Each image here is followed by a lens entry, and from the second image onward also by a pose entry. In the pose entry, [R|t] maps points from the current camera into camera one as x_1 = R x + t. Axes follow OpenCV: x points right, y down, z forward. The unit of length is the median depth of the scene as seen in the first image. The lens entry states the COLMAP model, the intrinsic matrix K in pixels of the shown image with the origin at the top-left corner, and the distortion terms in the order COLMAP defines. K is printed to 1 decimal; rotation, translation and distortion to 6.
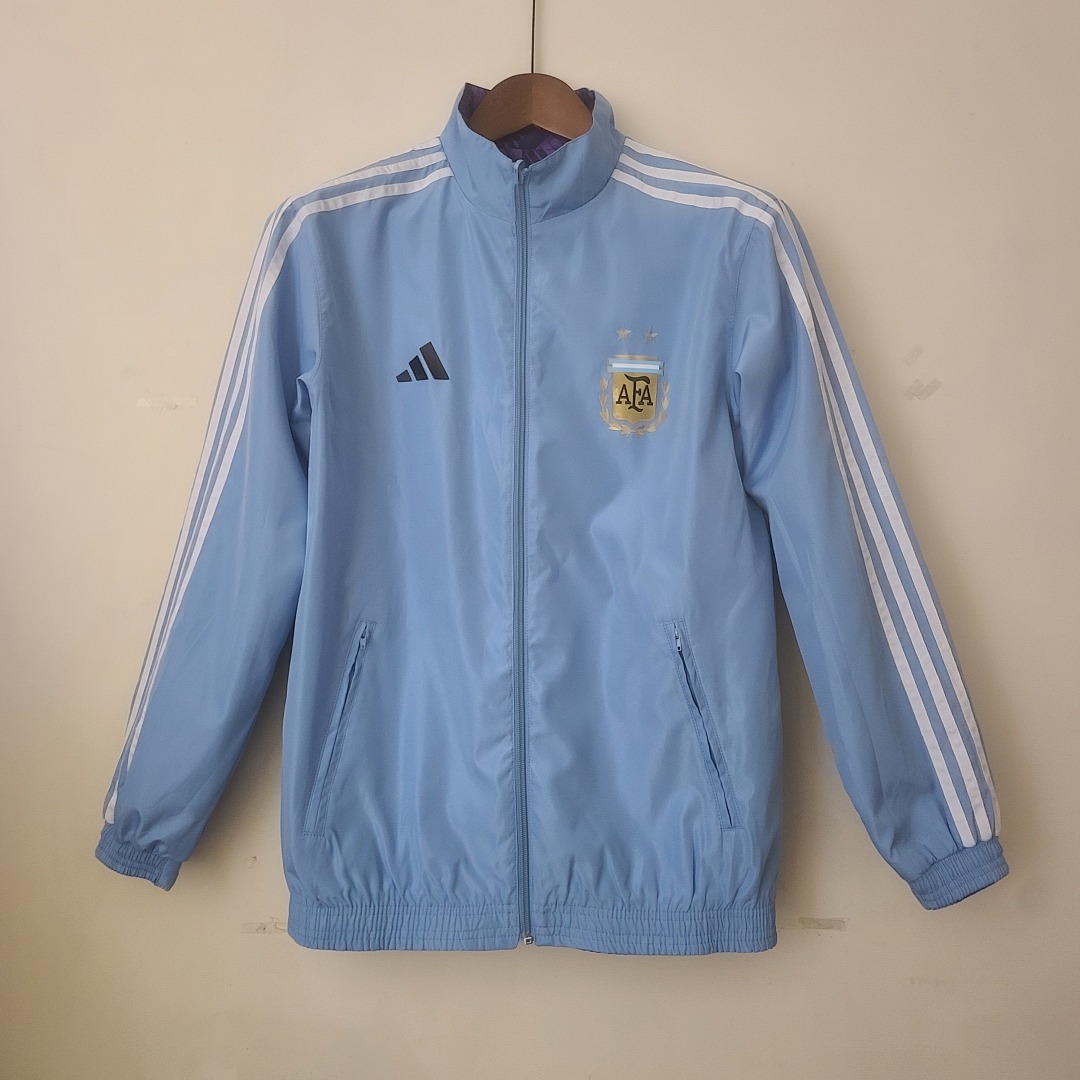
lens RADIAL K [[1052.2, 0, 540.0], [0, 1052.2, 540.0], [0, 0, 1]] dist [0.074262, -0.027655]
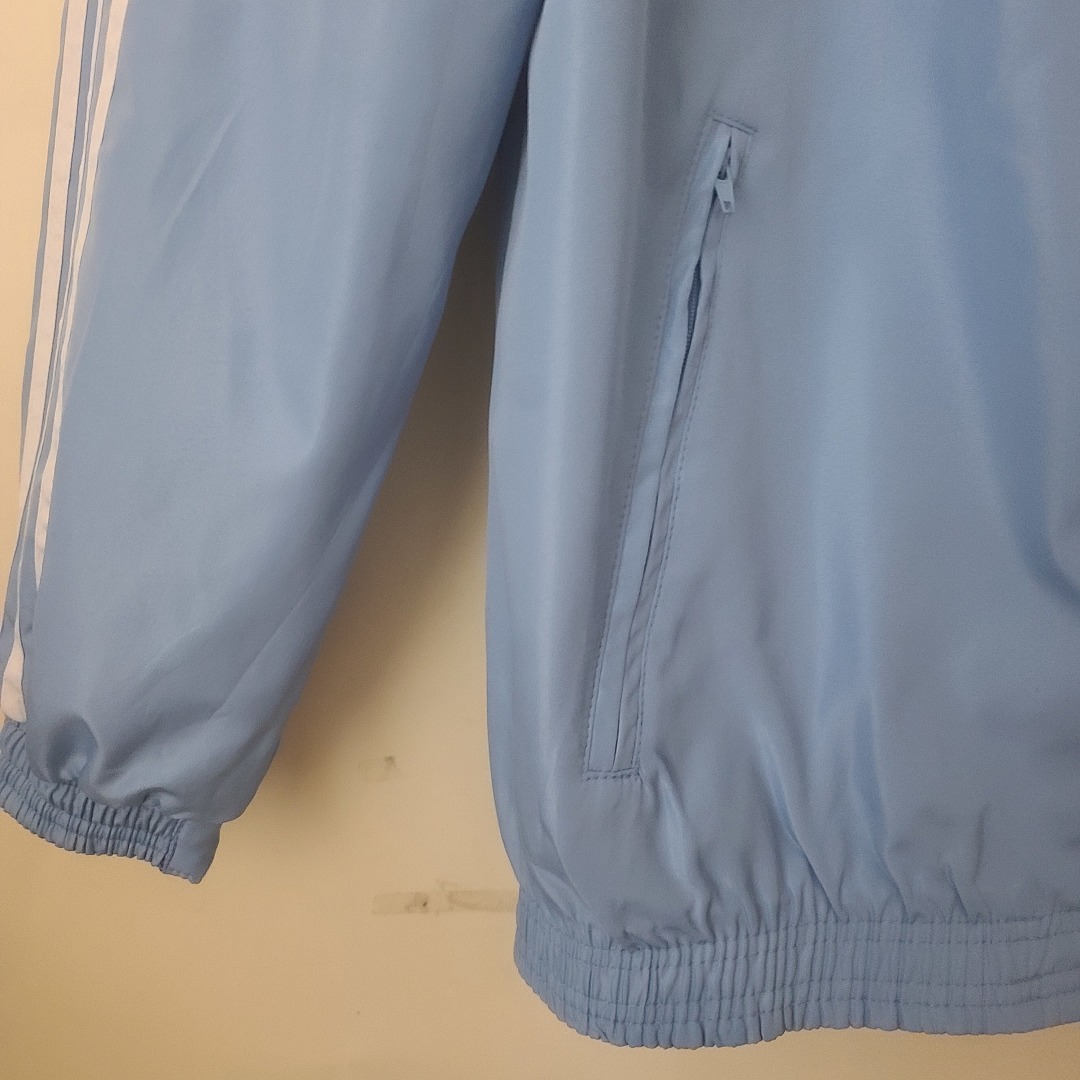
lens RADIAL K [[1067.4, 0, 540.0], [0, 1067.4, 540.0], [0, 0, 1]] dist [0.001336, -0.012632]
pose [[0.999126, -0.029100, 0.030012, -0.241696], [0.018395, 0.950735, 0.309459, 0.099100], [-0.037538, -0.308637, 0.950439, 0.692841]]
